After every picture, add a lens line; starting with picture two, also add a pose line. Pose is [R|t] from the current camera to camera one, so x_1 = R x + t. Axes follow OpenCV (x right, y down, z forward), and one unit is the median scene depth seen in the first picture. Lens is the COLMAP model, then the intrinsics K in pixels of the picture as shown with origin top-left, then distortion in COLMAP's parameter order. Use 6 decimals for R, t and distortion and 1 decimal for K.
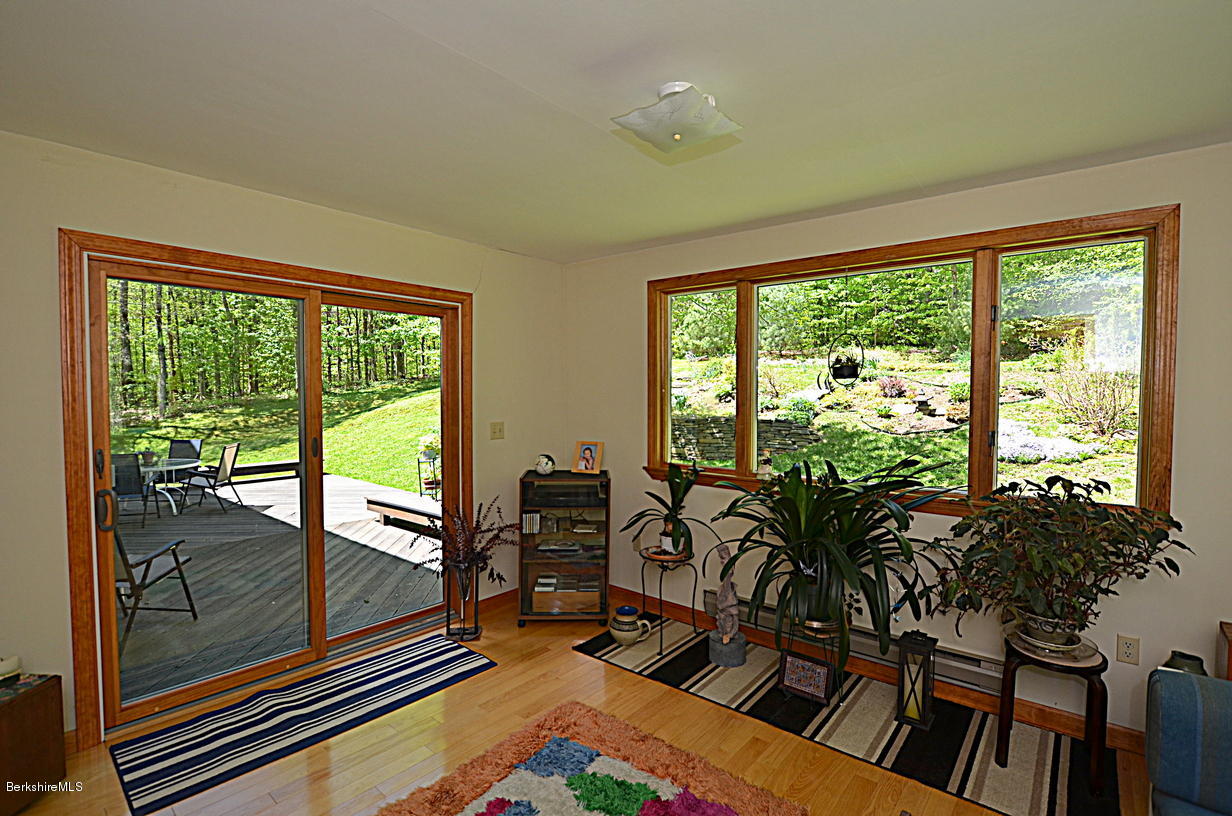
lens RADIAL K [[571.8, 0, 614.3], [0, 571.8, 411.3], [0, 0, 1]] dist [-0.004983, -0.000272]
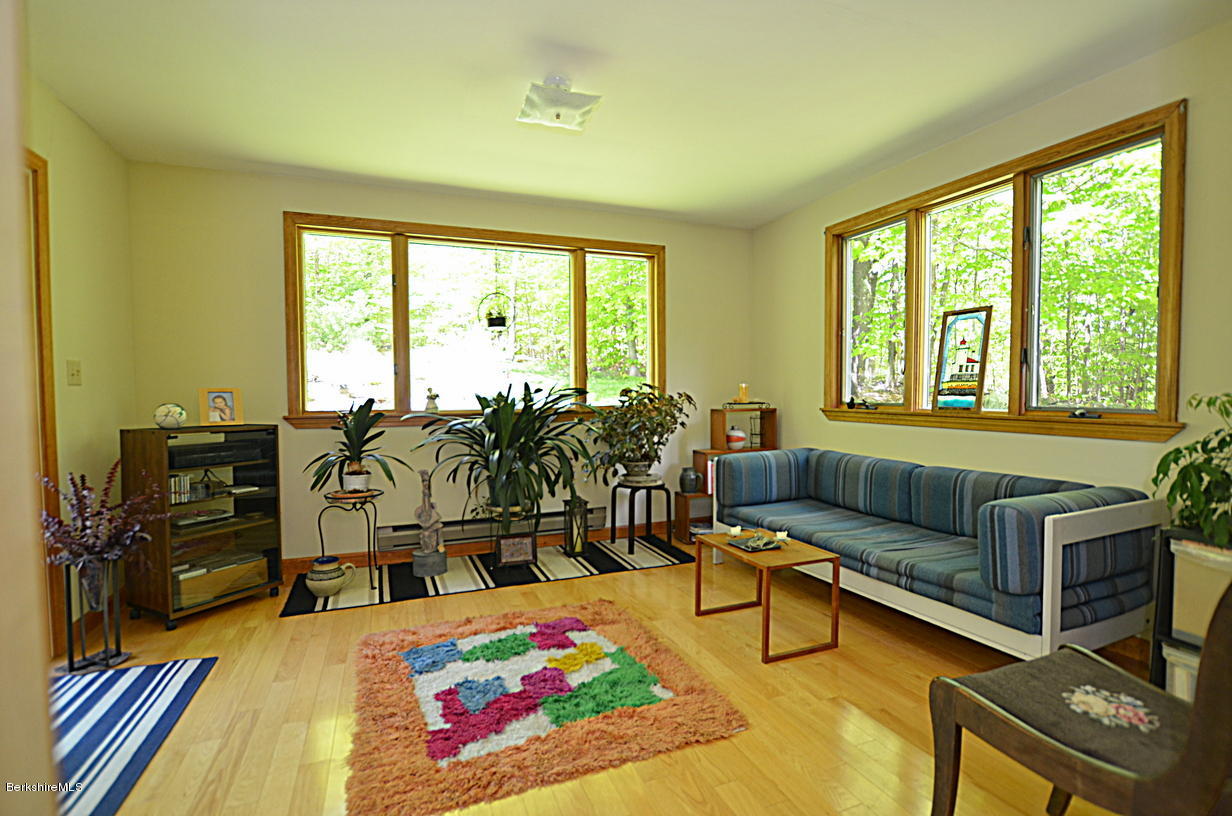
lens RADIAL K [[571.8, 0, 616.2], [0, 571.8, 405.8], [0, 0, 1]] dist [-0.004983, -0.000272]
pose [[0.478824, -0.034593, 0.877229, -0.574335], [0.024498, 0.999361, 0.026037, 0.083377], [-0.877569, 0.009023, 0.479365, 0.129231]]
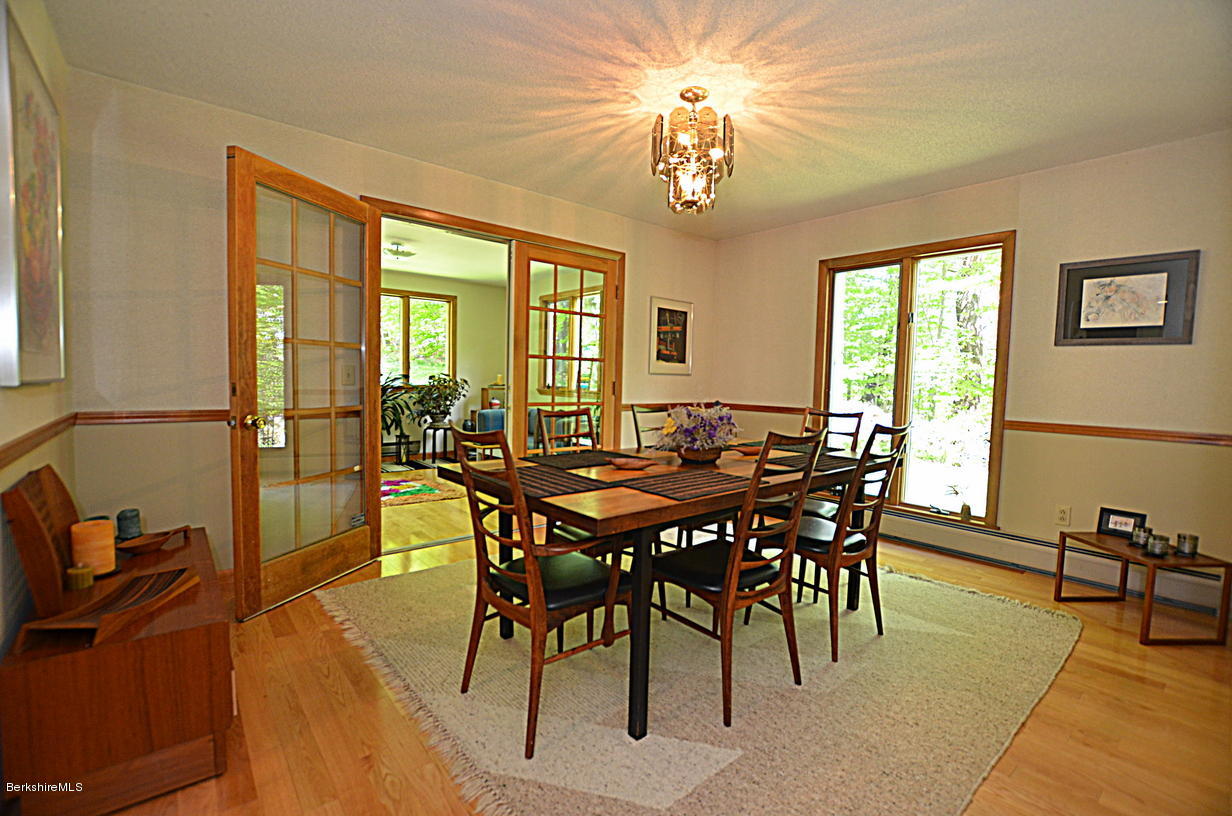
lens RADIAL K [[555.8, 0, 621.3], [0, 555.8, 408.8], [0, 0, 1]] dist [-0.029934, 0.001302]
pose [[0.184132, -0.053694, 0.981434, -1.458600], [-0.002566, 0.998477, 0.055108, 0.087613], [-0.982898, -0.012666, 0.183714, -0.412149]]
